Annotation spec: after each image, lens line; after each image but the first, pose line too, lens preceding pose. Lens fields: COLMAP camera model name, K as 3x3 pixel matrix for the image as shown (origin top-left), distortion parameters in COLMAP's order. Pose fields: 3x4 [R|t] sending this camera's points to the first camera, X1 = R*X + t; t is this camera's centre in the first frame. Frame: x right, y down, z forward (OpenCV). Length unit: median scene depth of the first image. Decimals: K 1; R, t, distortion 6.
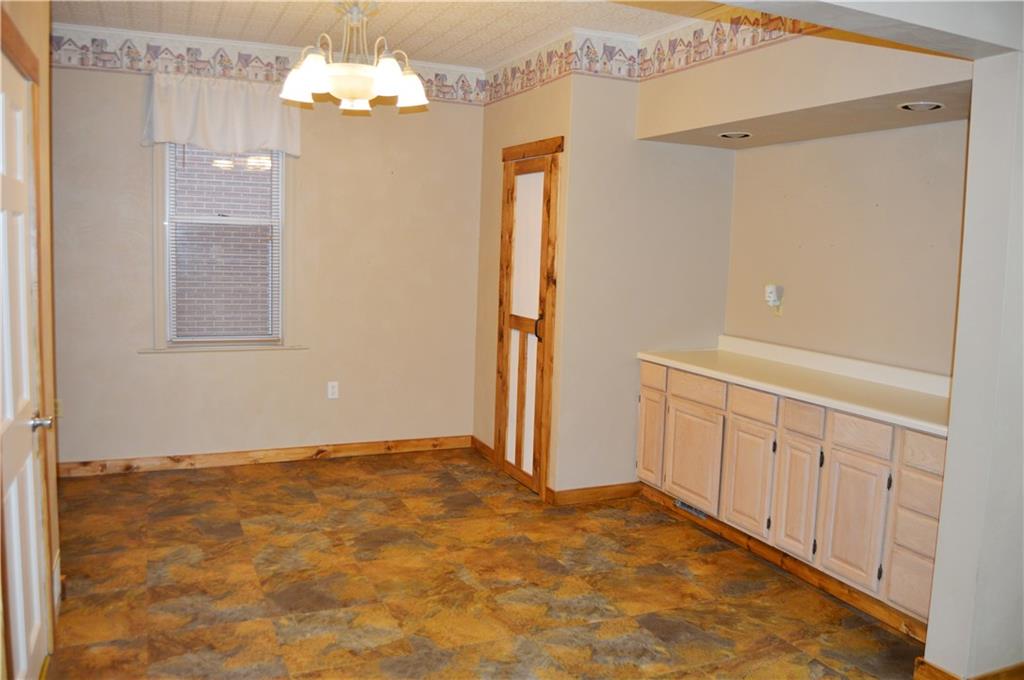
lens RADIAL K [[815.3, 0, 508.7], [0, 815.3, 335.0], [0, 0, 1]] dist [-0.084931, 0.024995]
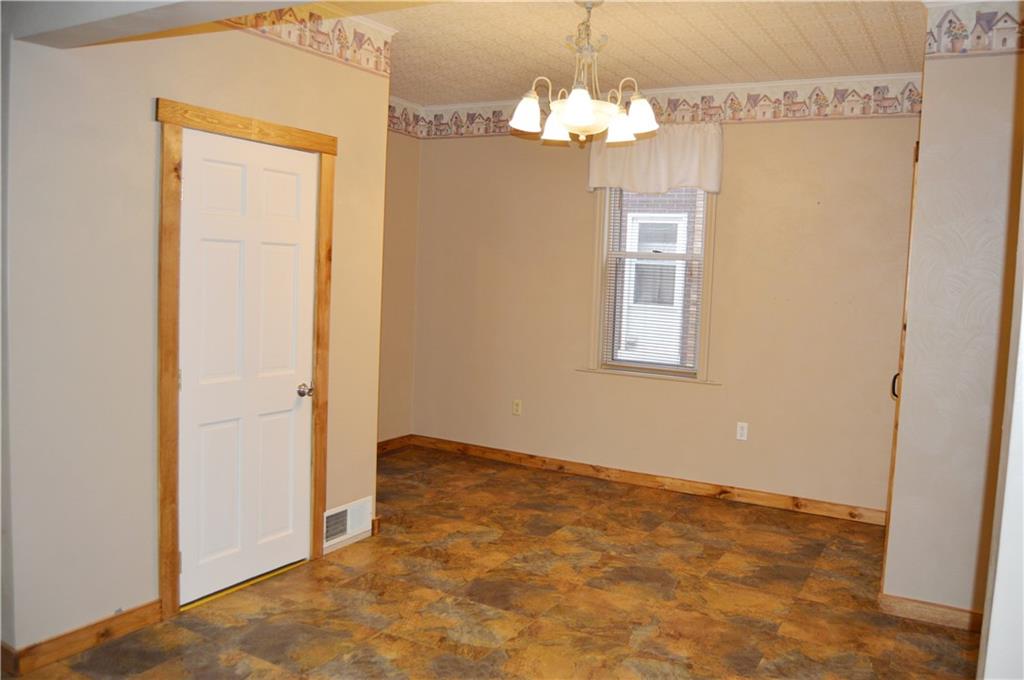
lens RADIAL K [[815.3, 0, 512.3], [0, 815.3, 340.1], [0, 0, 1]] dist [-0.084931, 0.024995]
pose [[0.589474, 0.068138, -0.804909, 0.494732], [-0.105959, 0.994349, 0.006576, -0.021627], [0.800808, 0.081411, 0.593362, 0.258547]]
